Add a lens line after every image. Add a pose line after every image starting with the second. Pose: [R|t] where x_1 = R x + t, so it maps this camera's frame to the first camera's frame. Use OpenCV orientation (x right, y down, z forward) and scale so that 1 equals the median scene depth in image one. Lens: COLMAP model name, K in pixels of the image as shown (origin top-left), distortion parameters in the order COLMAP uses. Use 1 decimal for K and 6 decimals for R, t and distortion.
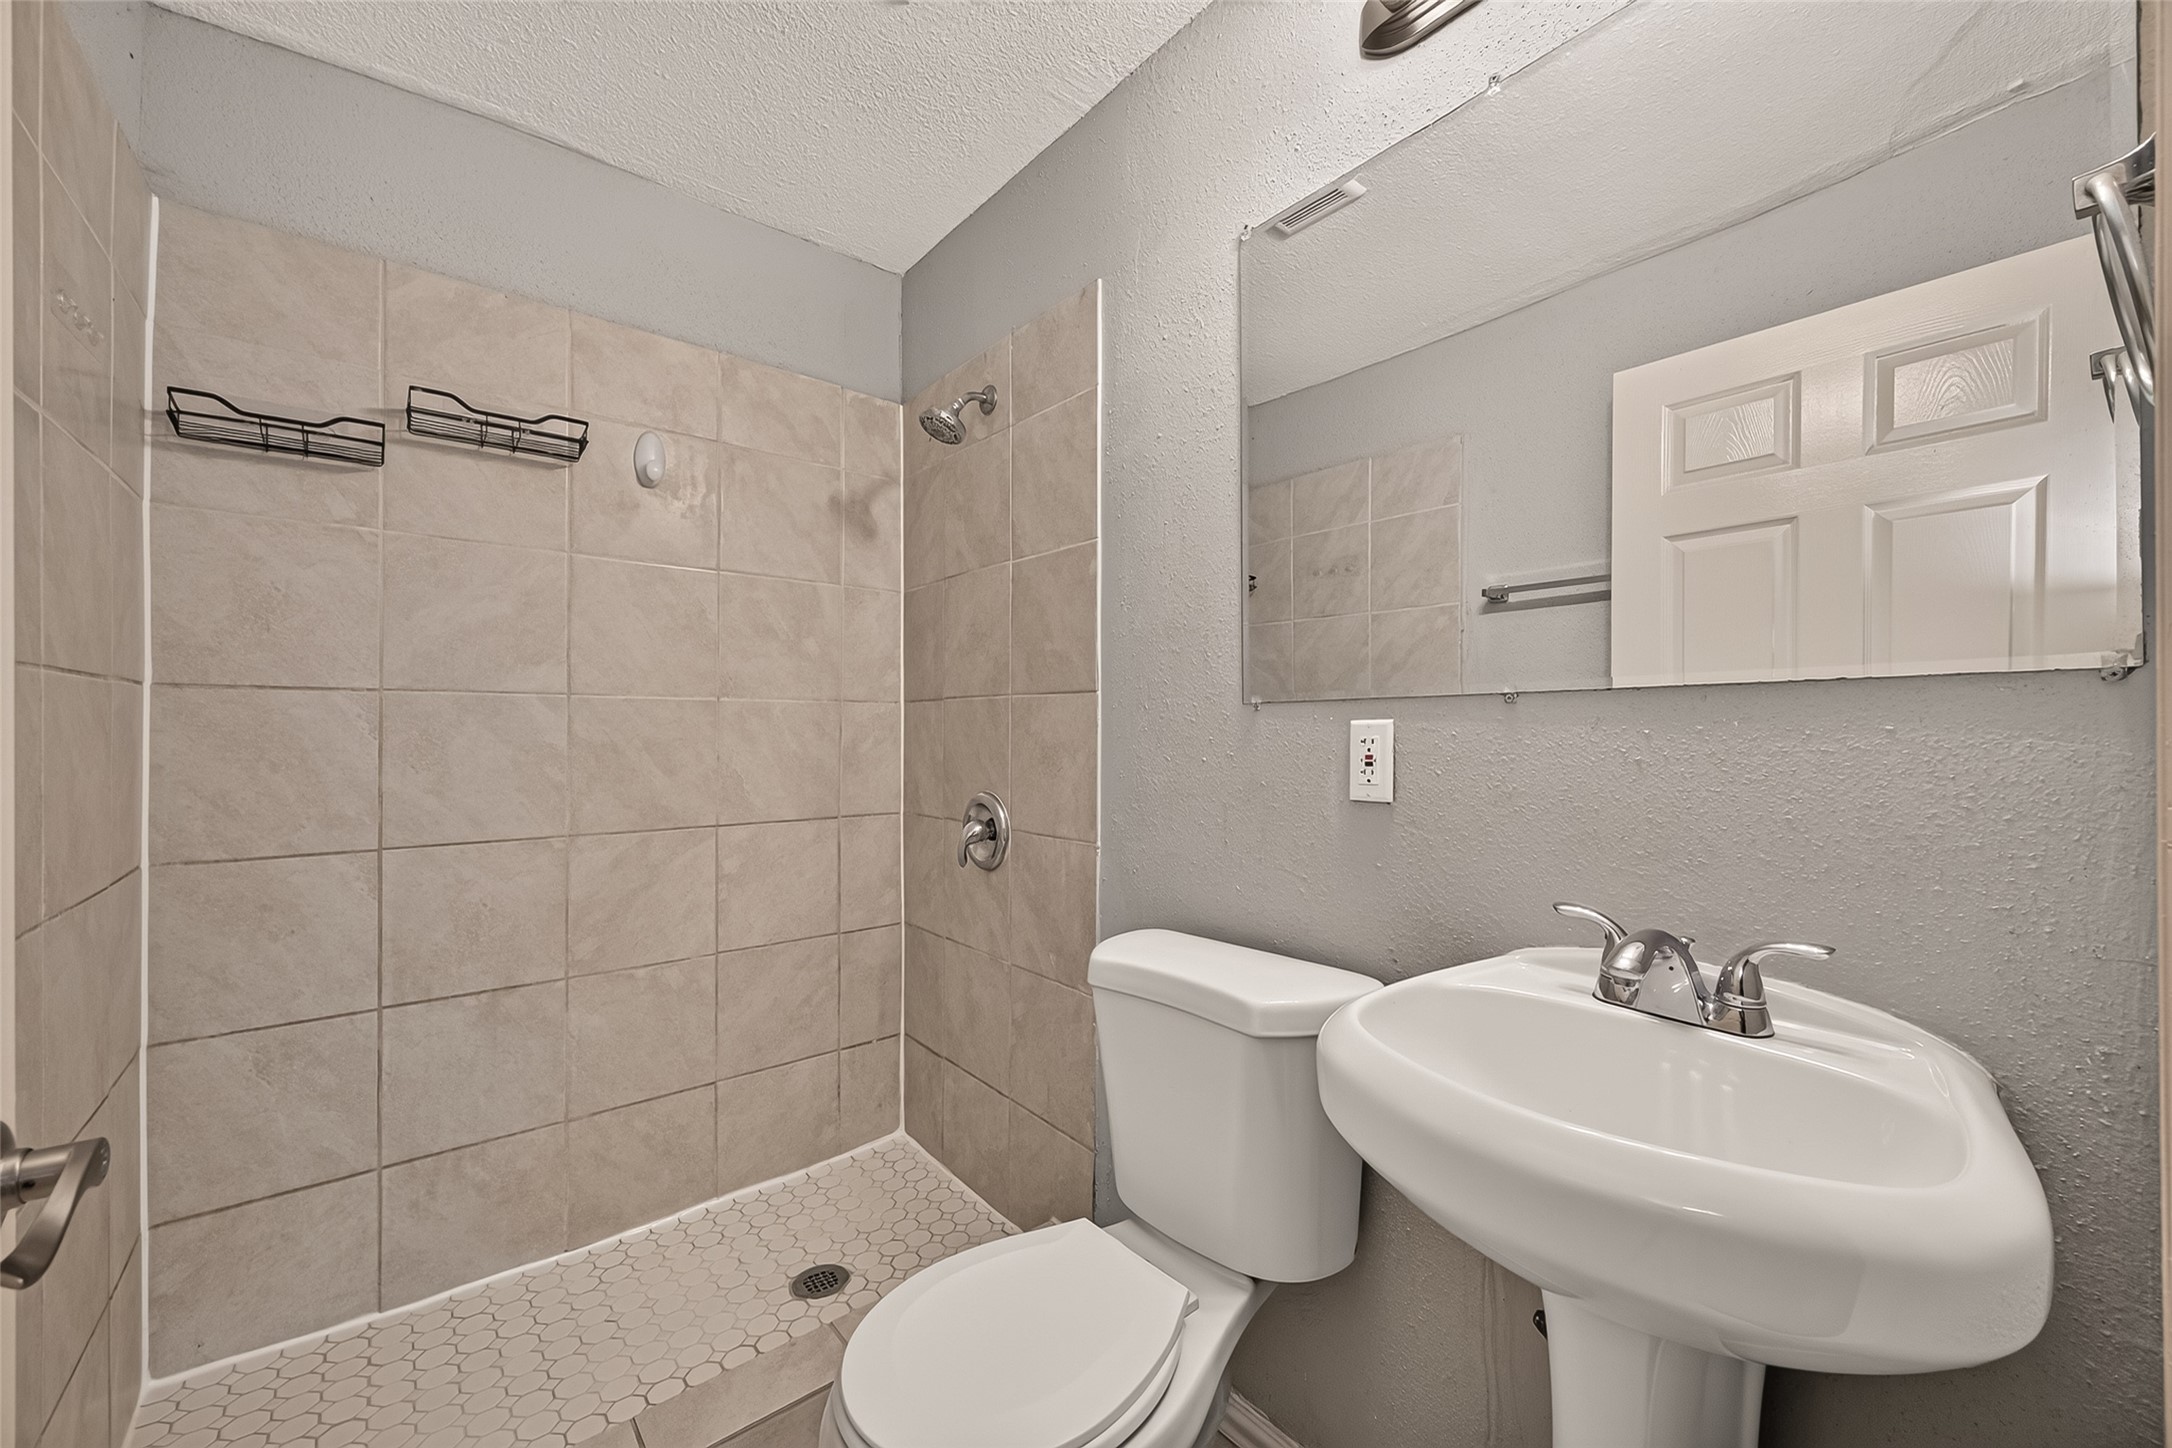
lens RADIAL K [[853.2, 0, 1075.7], [0, 853.2, 714.5], [0, 0, 1]] dist [-0.001322, -0.000177]
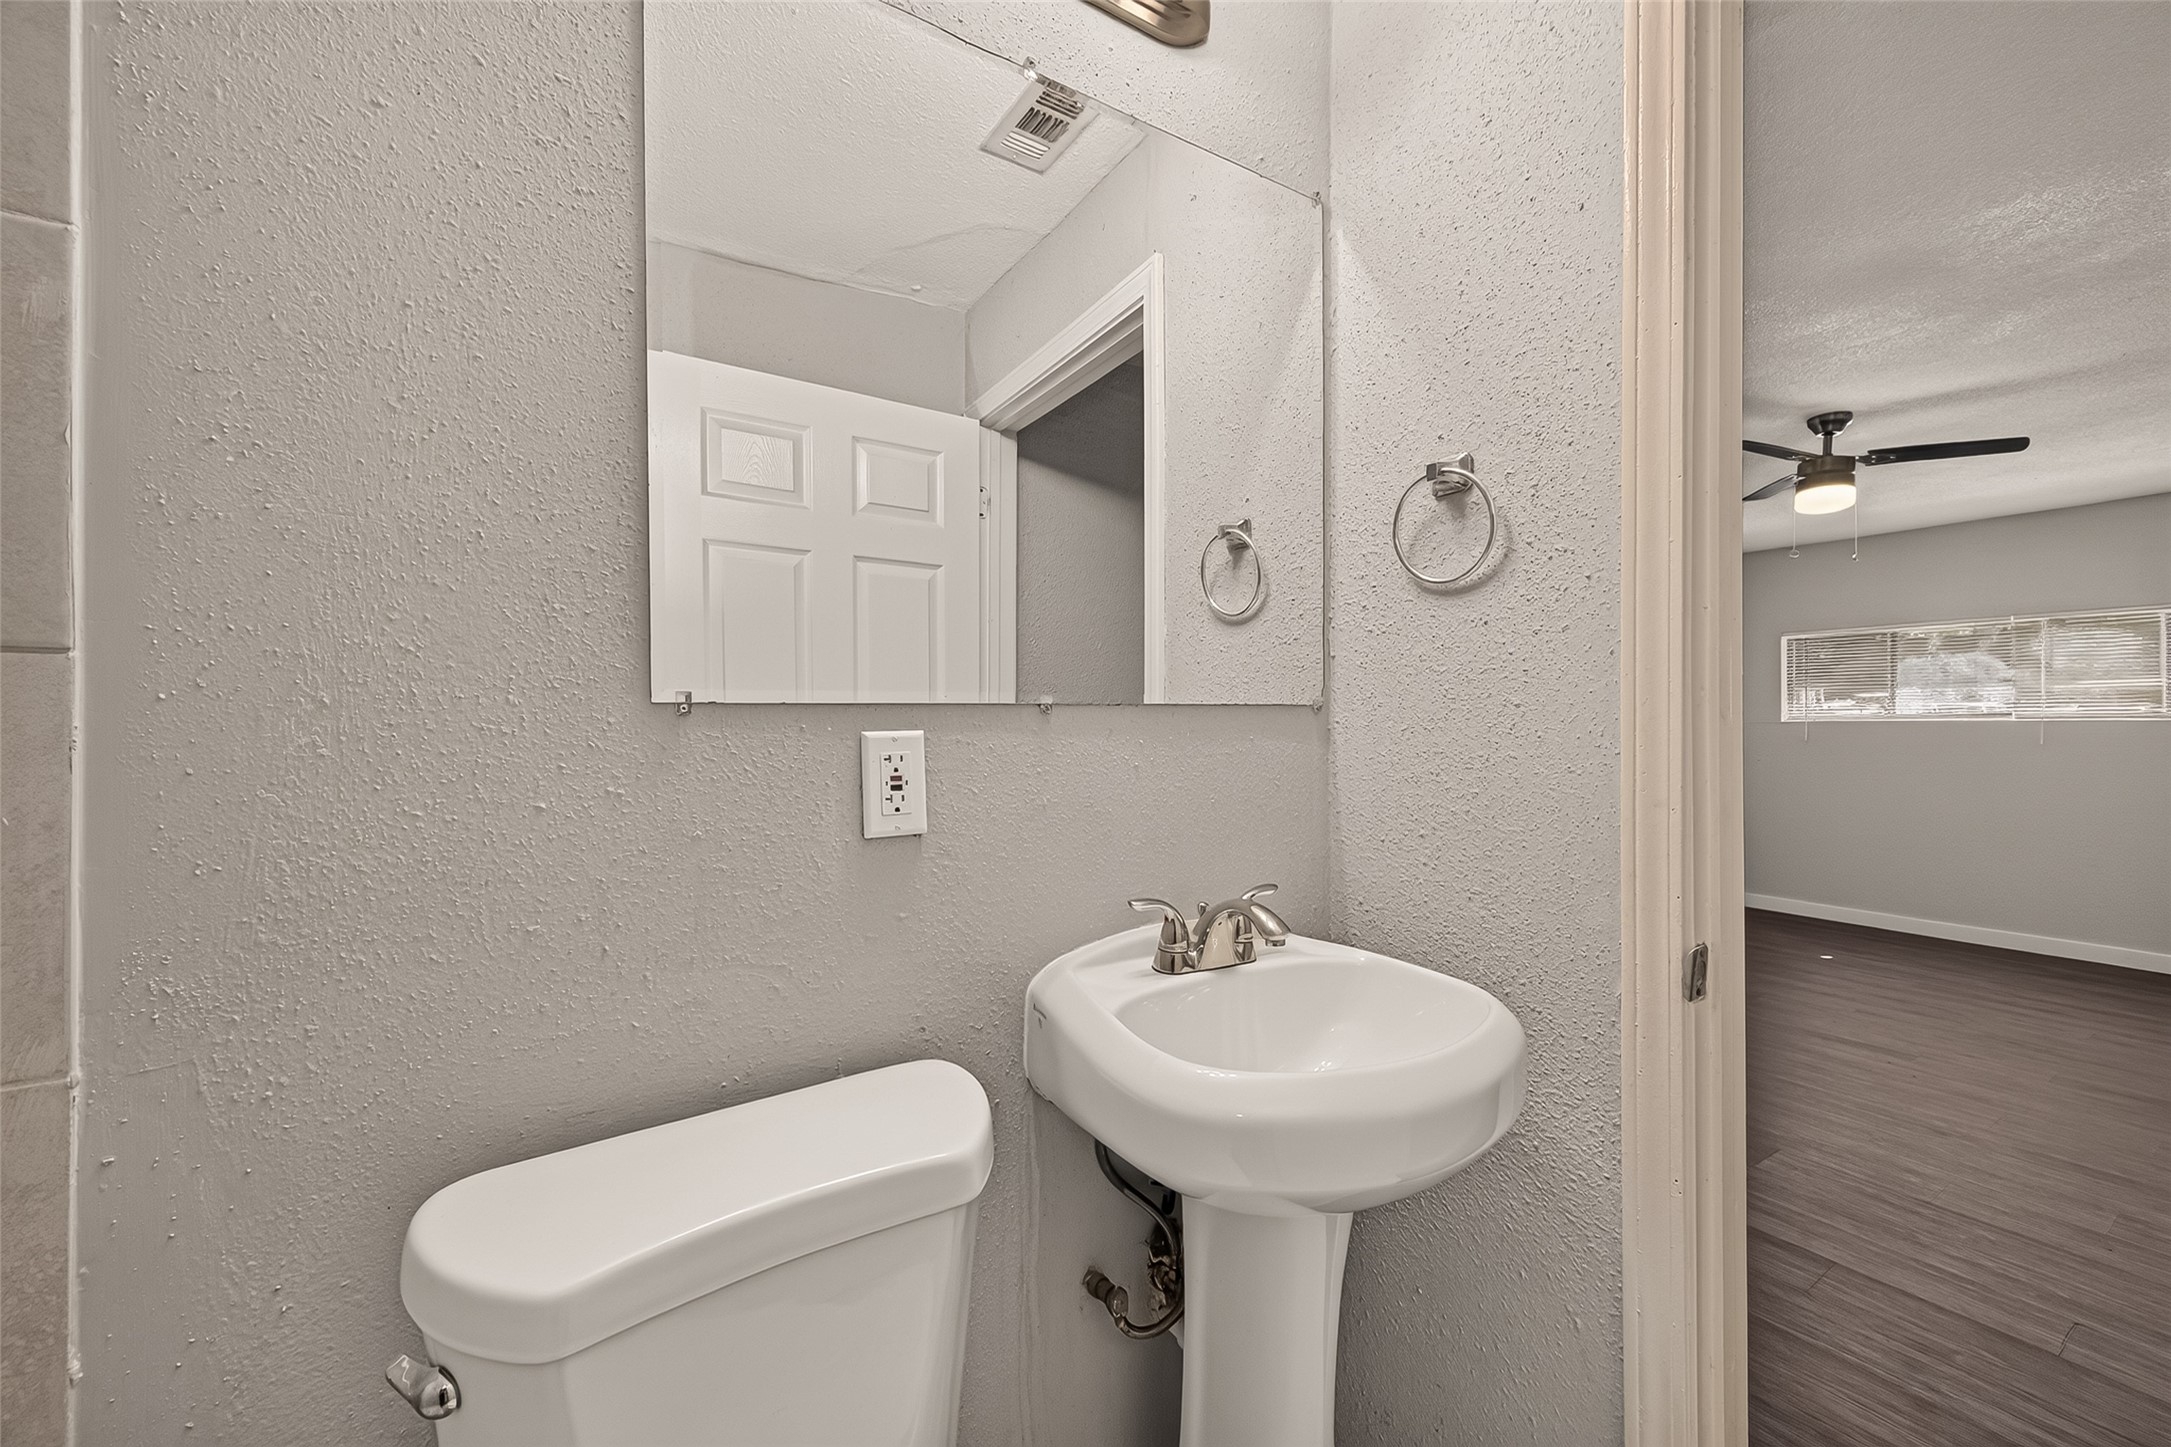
lens RADIAL K [[852.8, 0, 1075.2], [0, 852.8, 714.0], [0, 0, 1]] dist [-0.001322, -0.000177]
pose [[0.085571, 0.010732, 0.996274, -0.415179], [-0.013760, 0.999859, -0.009589, -0.003805], [-0.996237, -0.012889, 0.085707, 0.773212]]
